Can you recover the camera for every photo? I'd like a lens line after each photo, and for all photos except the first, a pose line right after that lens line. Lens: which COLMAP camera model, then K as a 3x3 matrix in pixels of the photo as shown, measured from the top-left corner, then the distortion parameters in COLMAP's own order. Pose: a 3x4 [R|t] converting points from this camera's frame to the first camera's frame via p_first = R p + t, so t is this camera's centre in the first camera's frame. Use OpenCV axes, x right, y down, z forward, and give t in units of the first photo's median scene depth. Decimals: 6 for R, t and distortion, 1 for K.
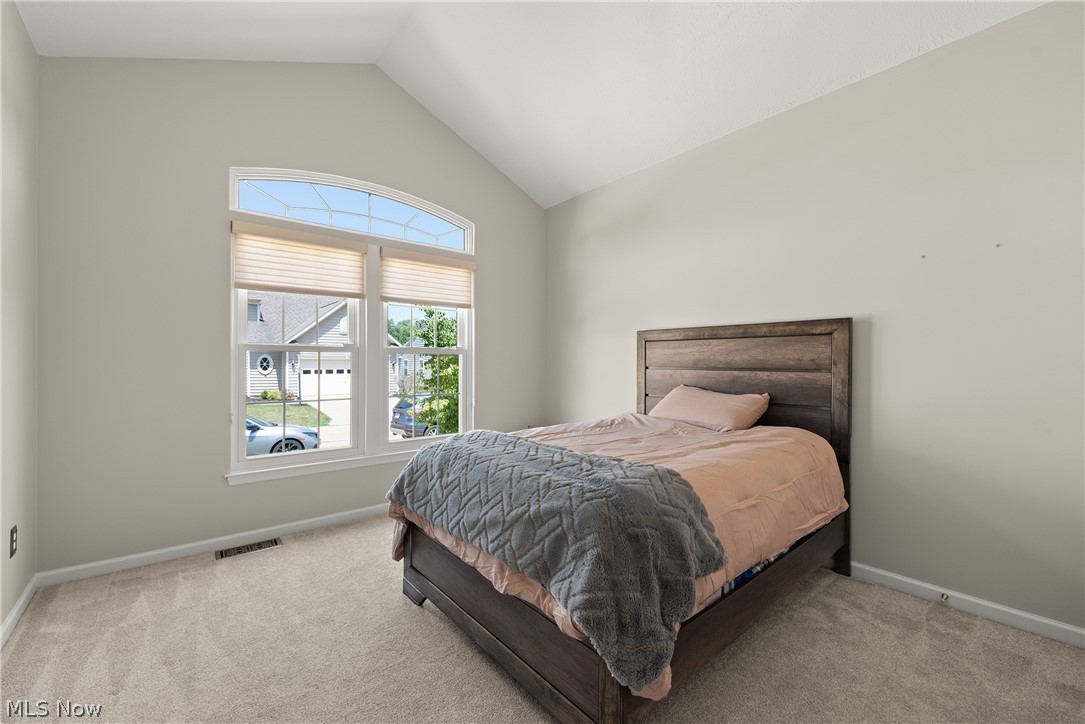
lens RADIAL K [[463.6, 0, 548.8], [0, 463.6, 360.4], [0, 0, 1]] dist [0.005156, -0.001436]
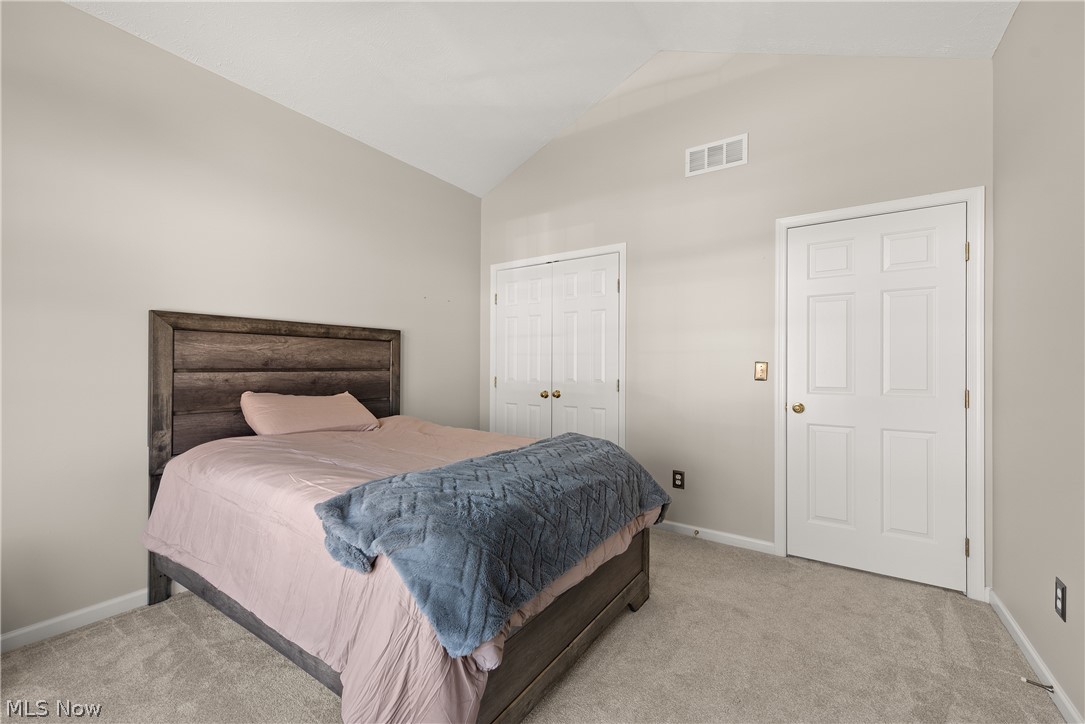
lens RADIAL K [[463.6, 0, 546.0], [0, 463.6, 366.2], [0, 0, 1]] dist [0.005156, -0.001436]
pose [[-0.307853, -0.001271, 0.951433, -0.672361], [-0.002745, 0.999996, 0.000448, 0.010294], [-0.951430, -0.002474, -0.307855, 0.860607]]
